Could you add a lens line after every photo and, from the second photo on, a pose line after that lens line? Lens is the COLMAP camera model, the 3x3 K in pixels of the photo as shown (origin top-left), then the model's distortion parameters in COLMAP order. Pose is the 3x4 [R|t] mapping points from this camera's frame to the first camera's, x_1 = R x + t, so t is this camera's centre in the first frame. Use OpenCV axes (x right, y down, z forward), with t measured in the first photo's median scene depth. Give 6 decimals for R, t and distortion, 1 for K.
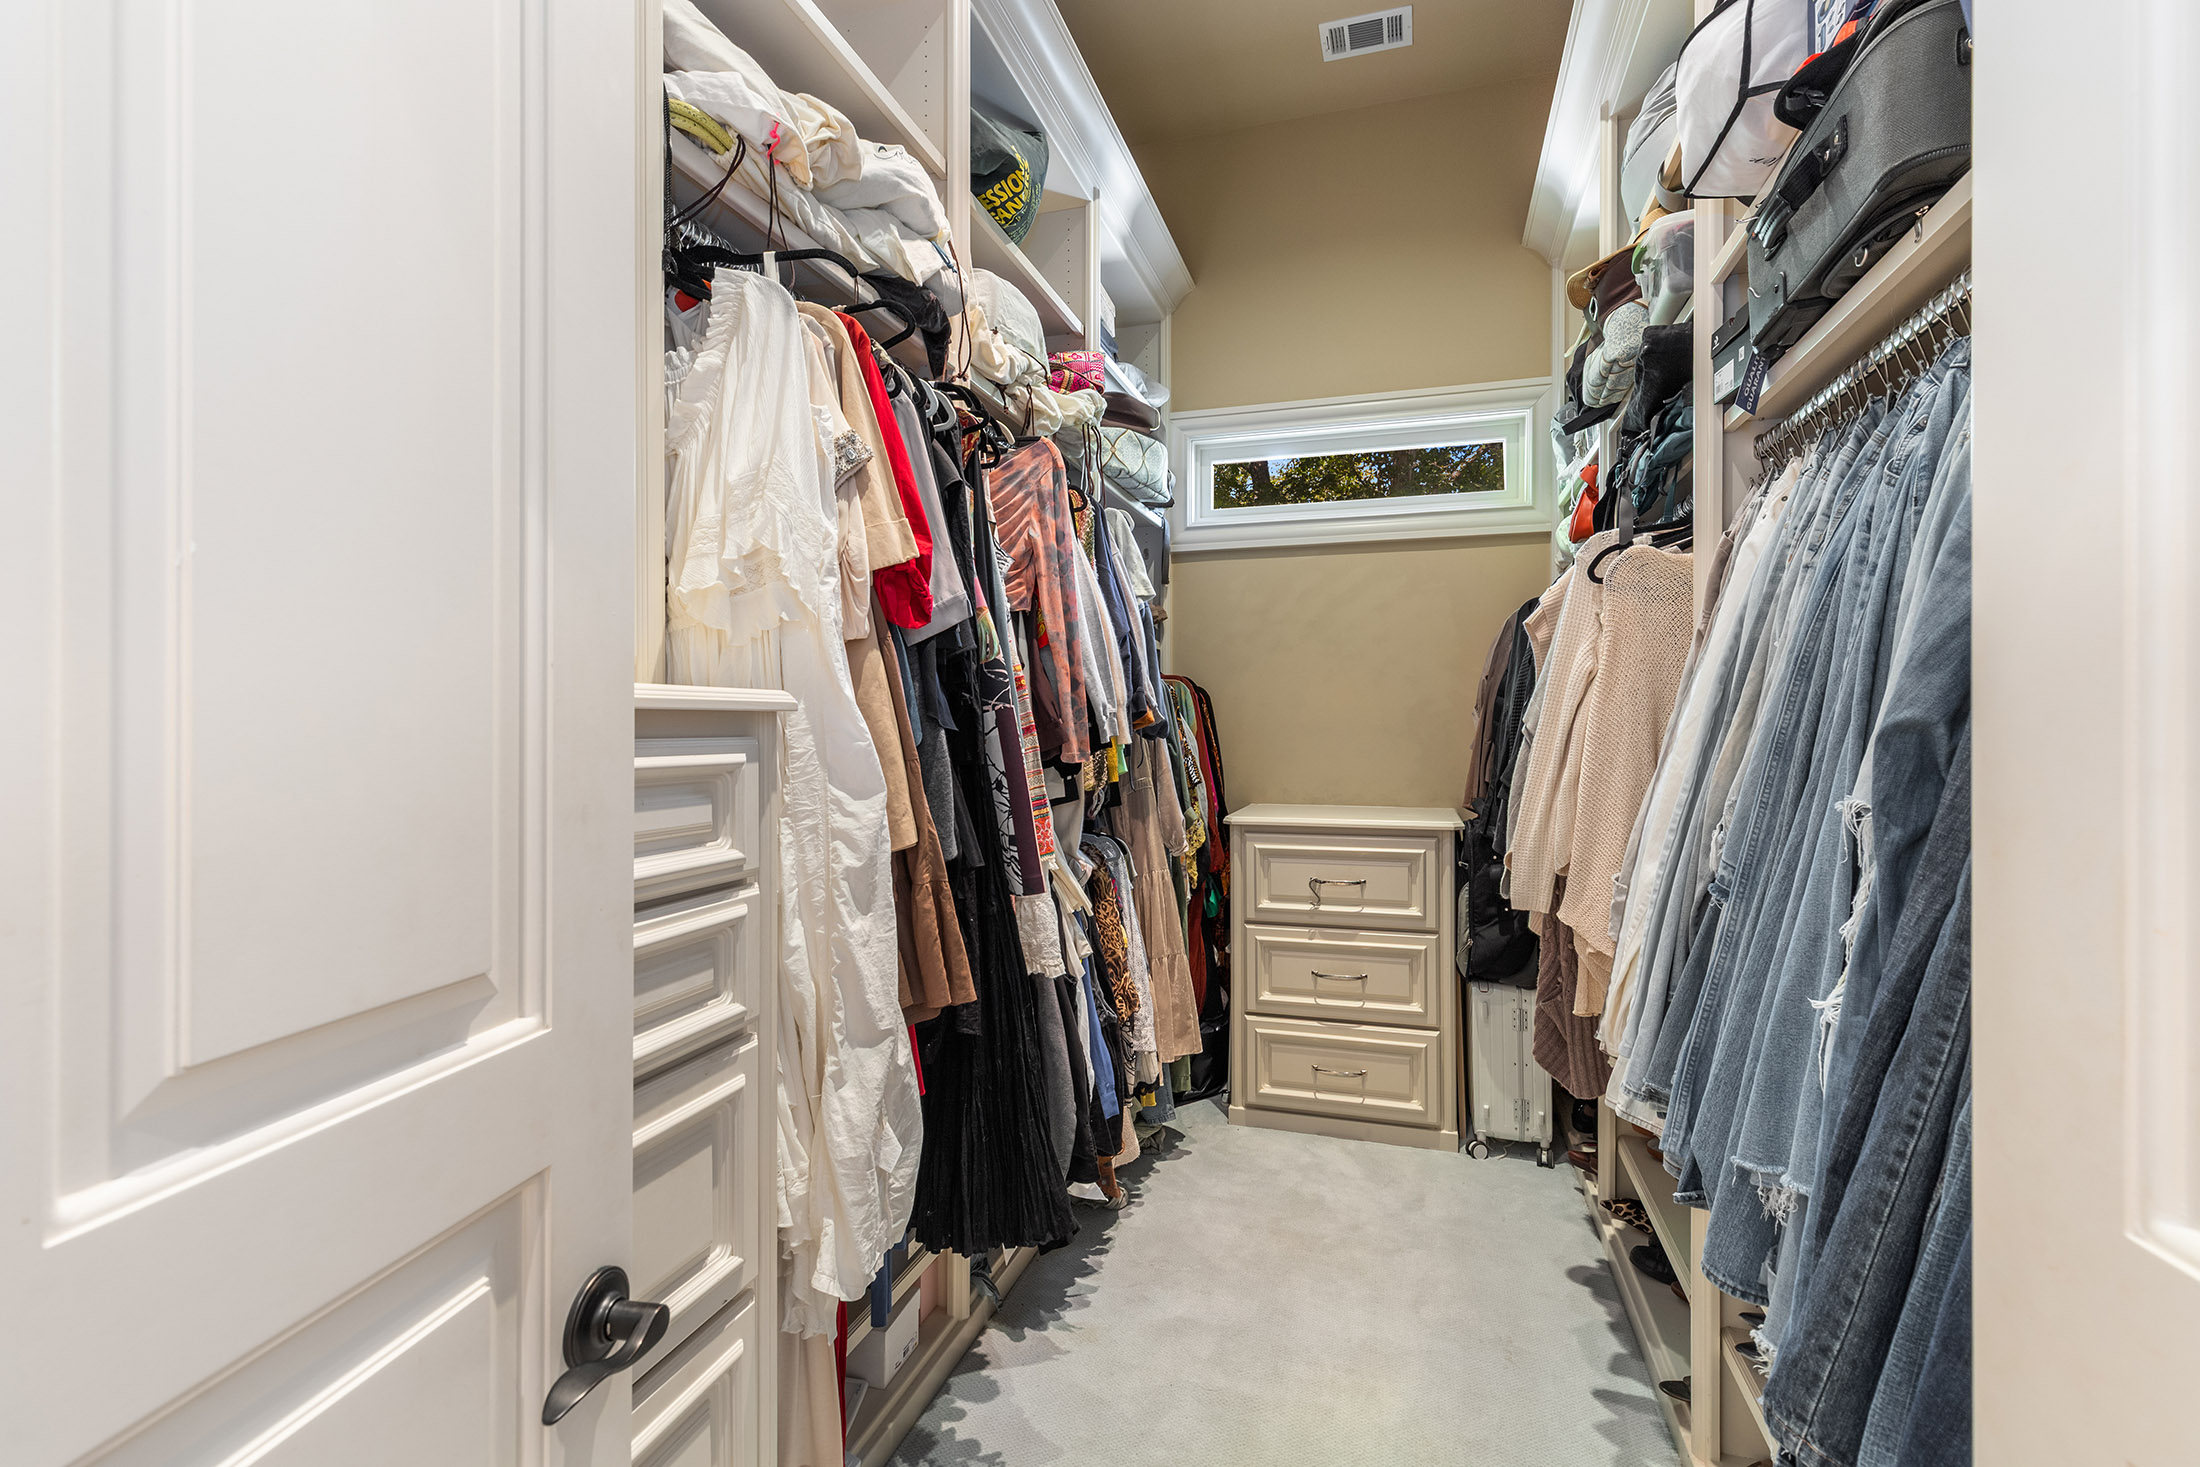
lens RADIAL K [[988.2, 0, 1104.6], [0, 988.2, 726.3], [0, 0, 1]] dist [0.003203, 0.000256]
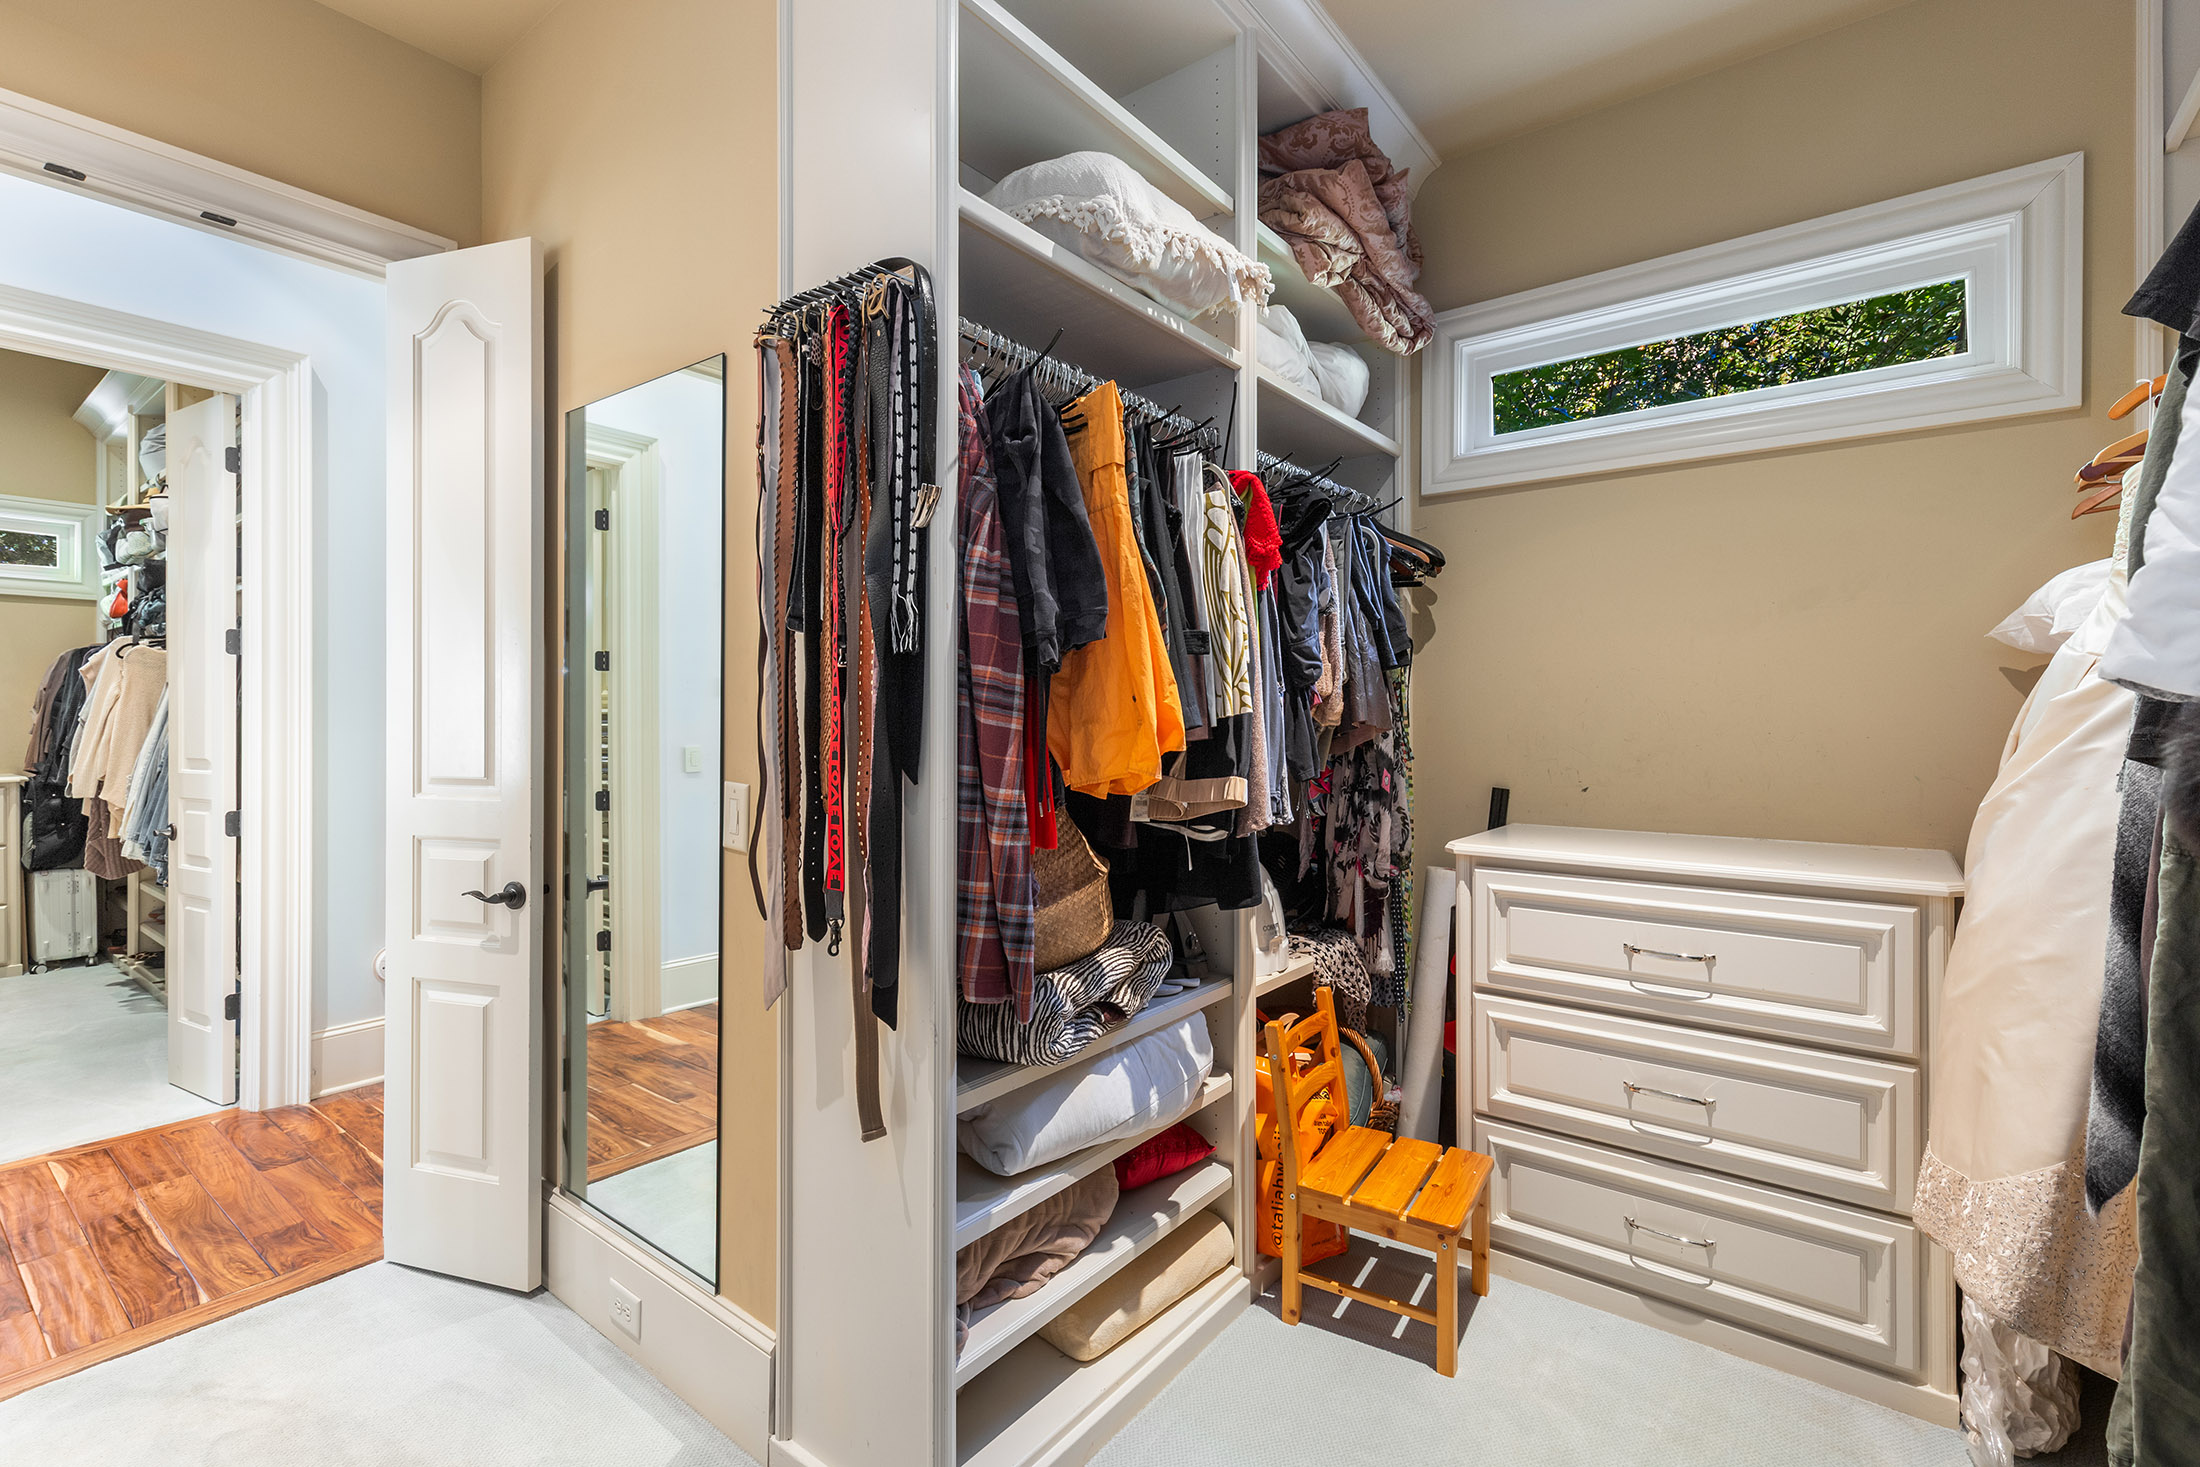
lens RADIAL K [[988.2, 0, 1106.1], [0, 988.2, 725.0], [0, 0, 1]] dist [0.003203, 0.000256]
pose [[0.347573, 0.001373, 0.937652, -0.607059], [0.001747, 0.999996, -0.002112, 0.017493], [-0.937651, 0.002372, 0.347569, -1.360964]]
